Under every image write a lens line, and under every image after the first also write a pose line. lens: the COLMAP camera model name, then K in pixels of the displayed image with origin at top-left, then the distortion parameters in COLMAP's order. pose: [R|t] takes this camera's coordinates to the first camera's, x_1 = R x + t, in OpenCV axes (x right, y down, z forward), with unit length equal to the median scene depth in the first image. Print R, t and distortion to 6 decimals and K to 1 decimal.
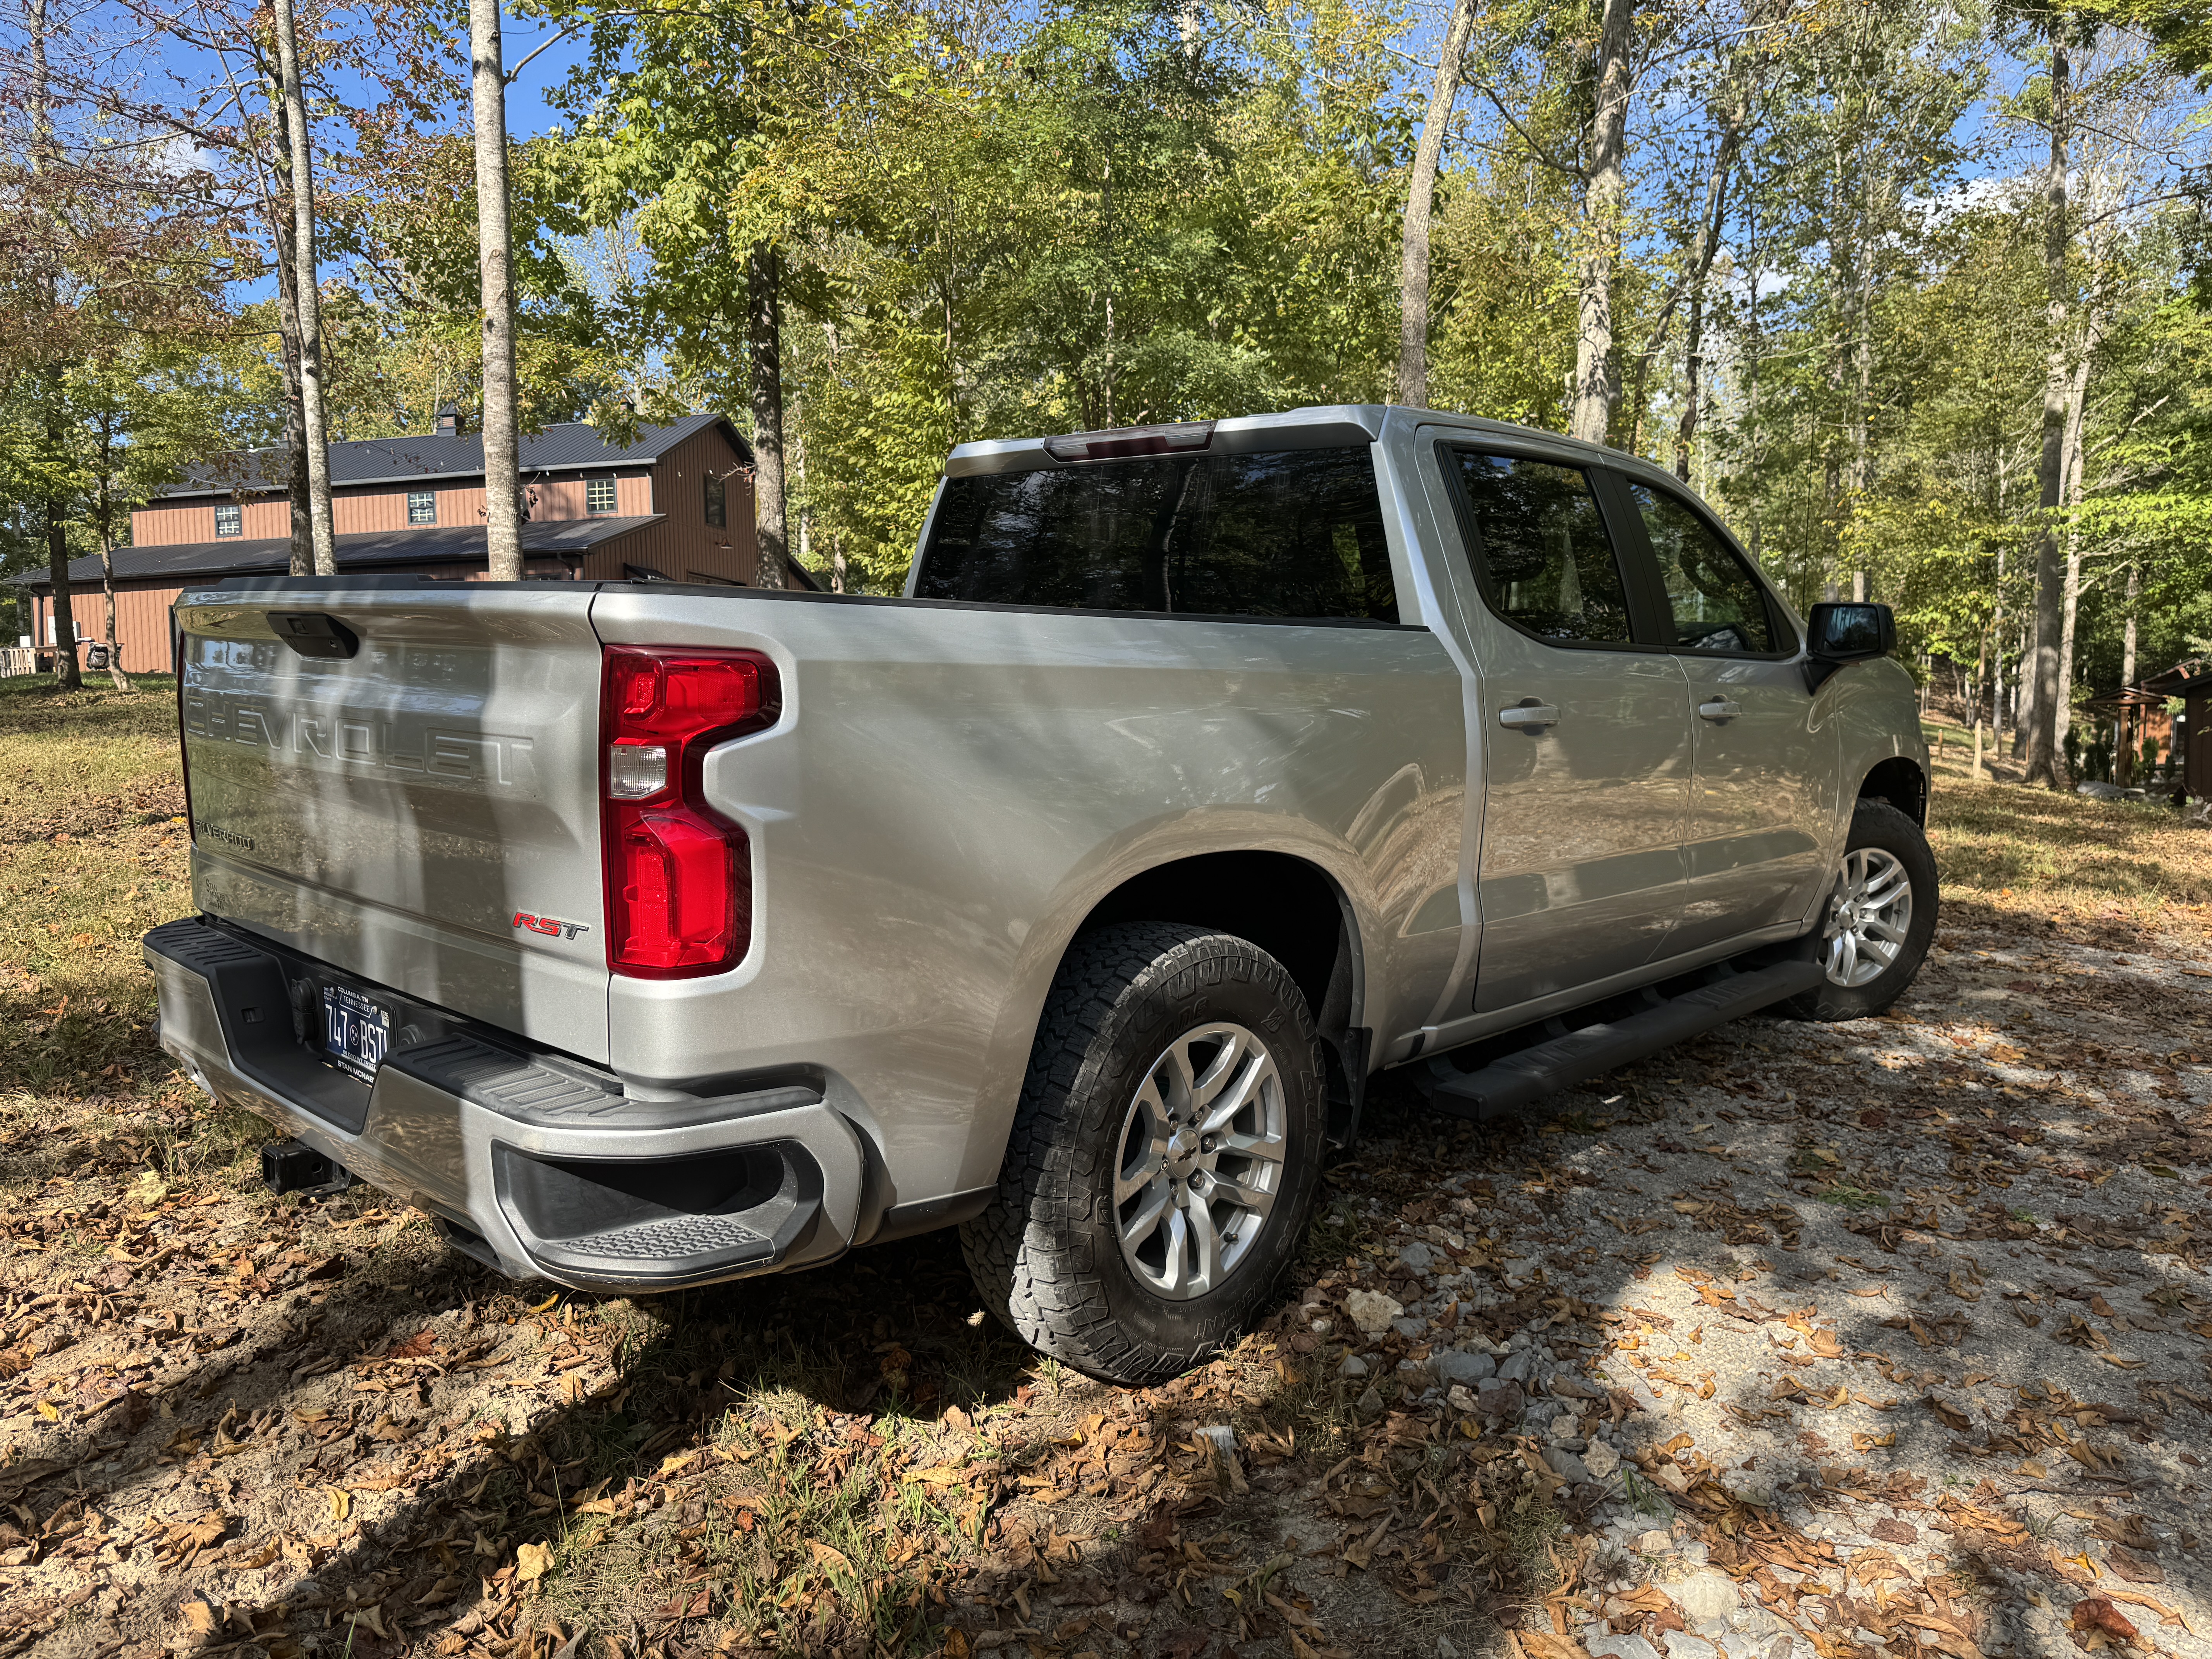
lens RADIAL K [[1563.9, 0, 1106.0], [0, 1563.9, 829.5], [0, 0, 1]] dist [-0.000519, -0.000827]
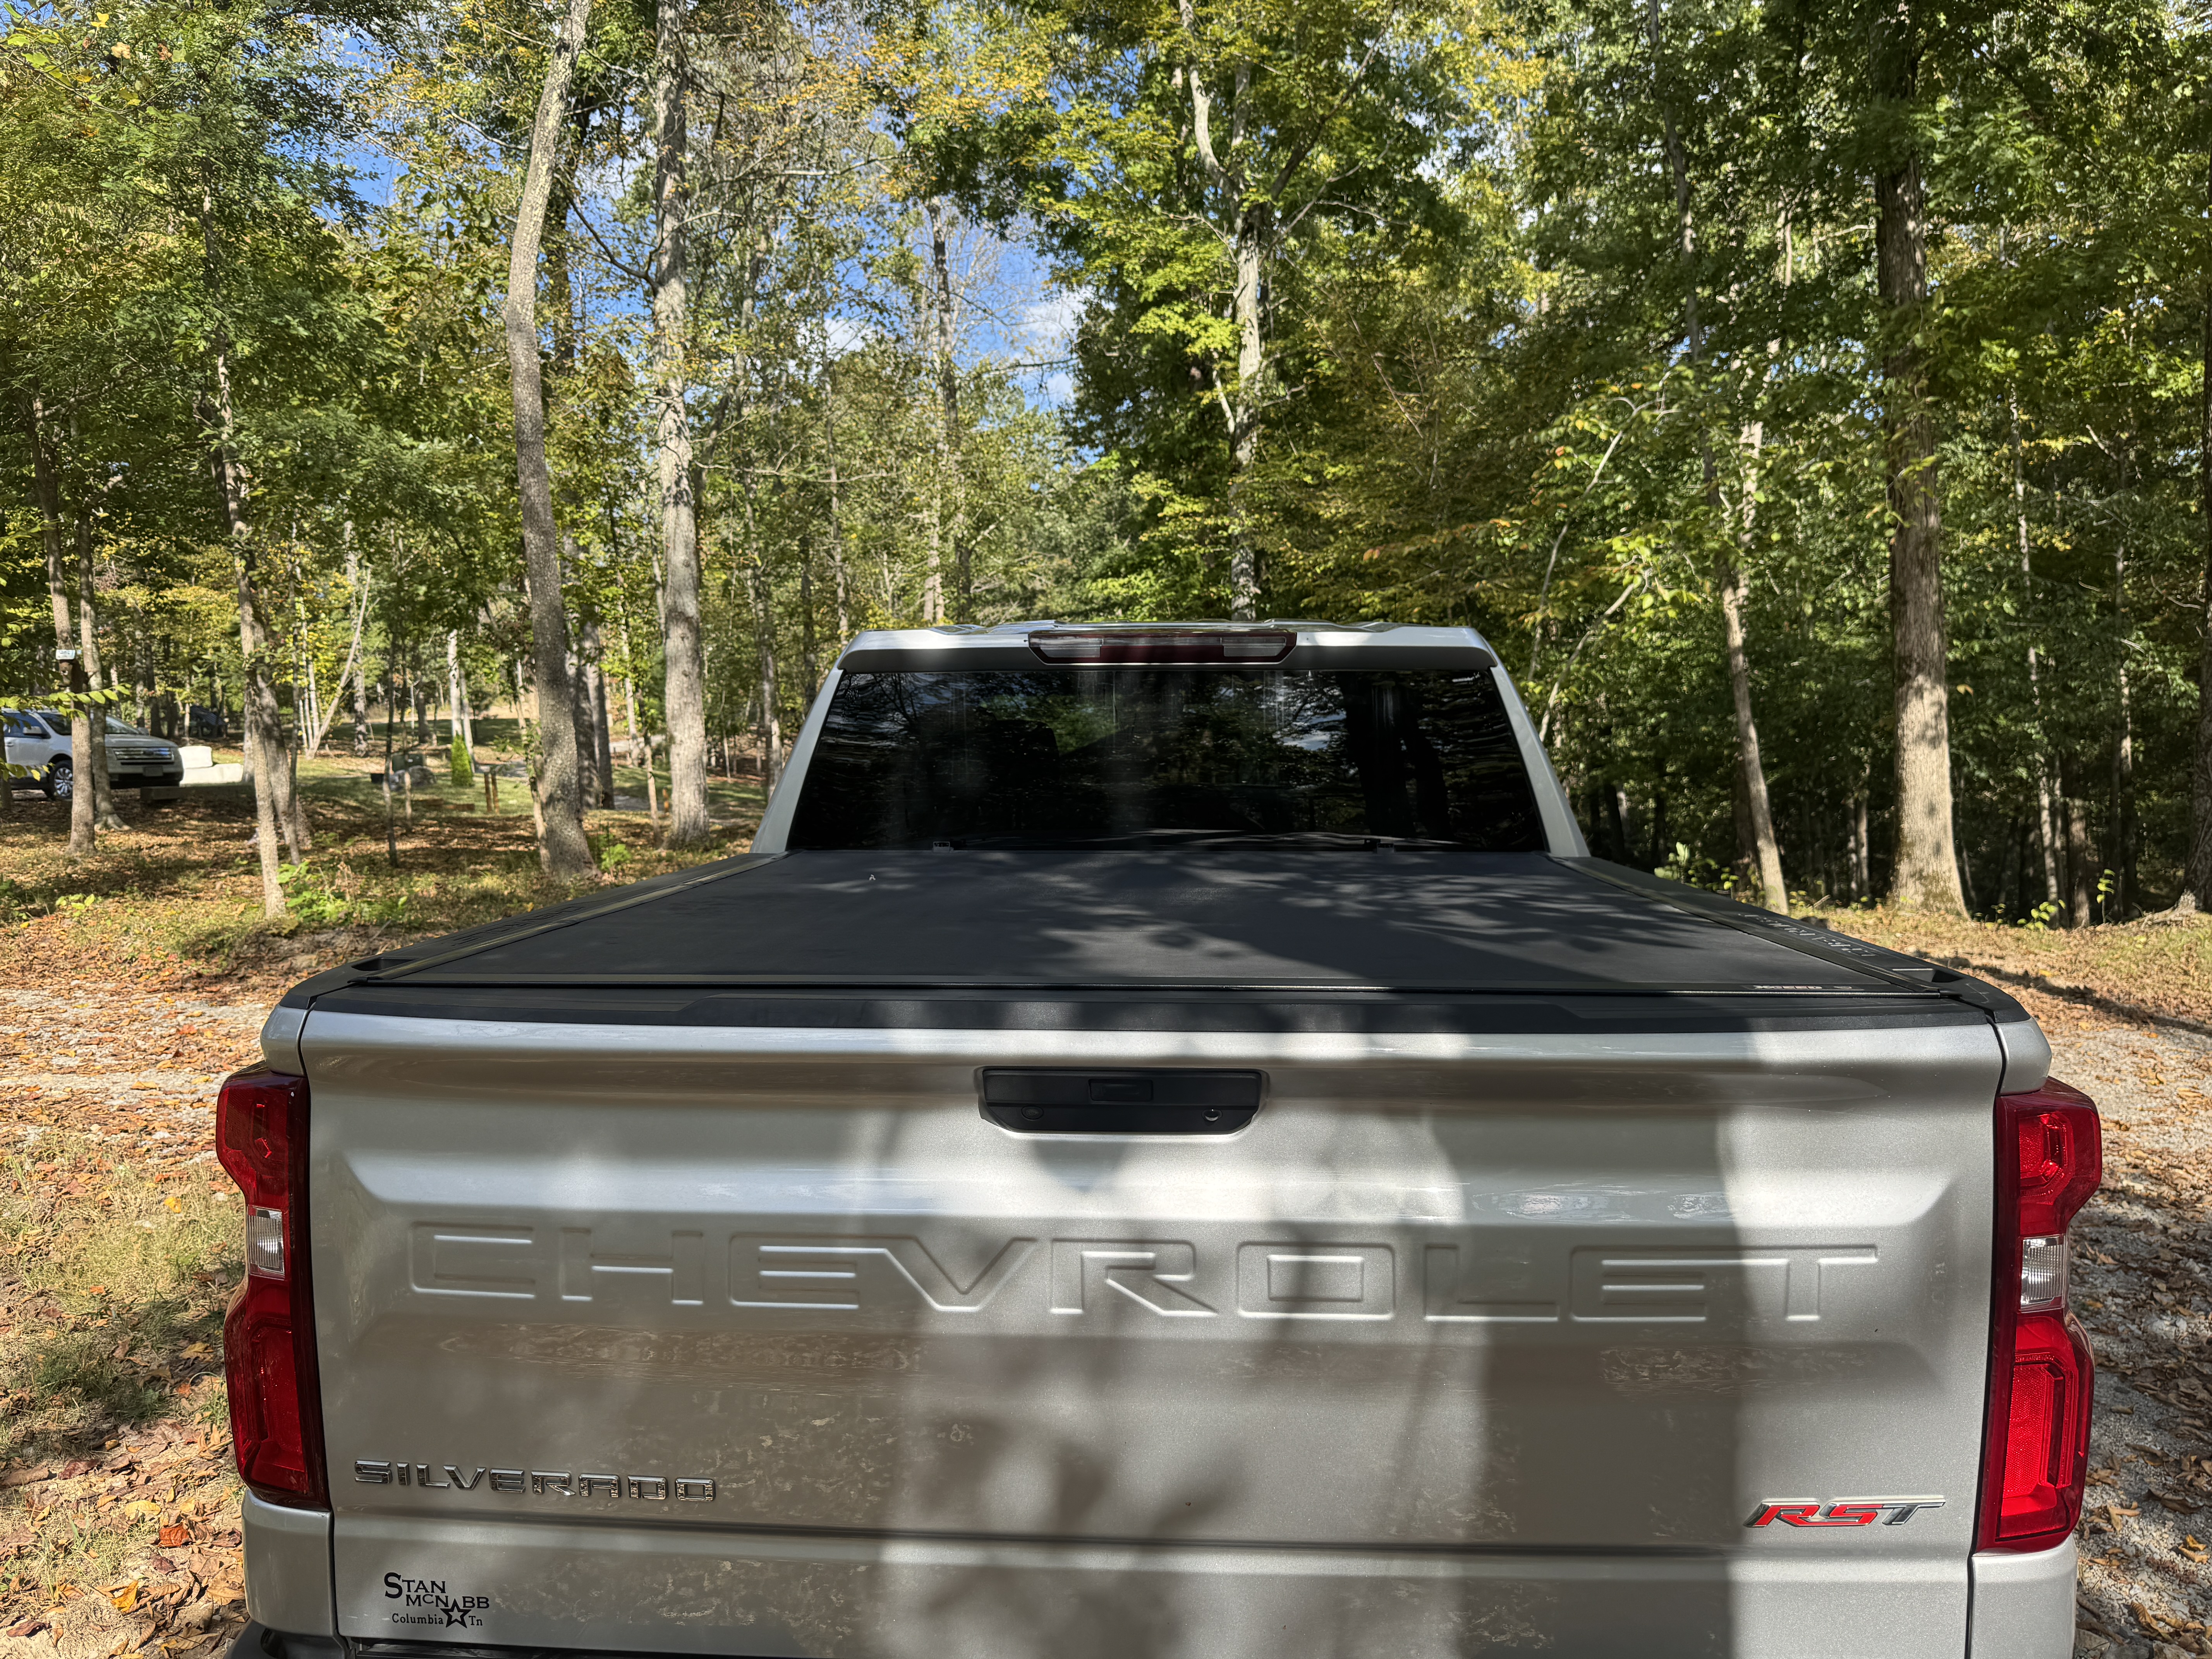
lens RADIAL K [[1563.9, 0, 1106.0], [0, 1563.9, 829.5], [0, 0, 1]] dist [-0.000519, -0.000827]
pose [[0.776978, -0.058658, 0.626790, -0.591485], [0.091376, 0.995614, -0.020097, -0.144521], [-0.622861, 0.072888, 0.778929, 0.385773]]
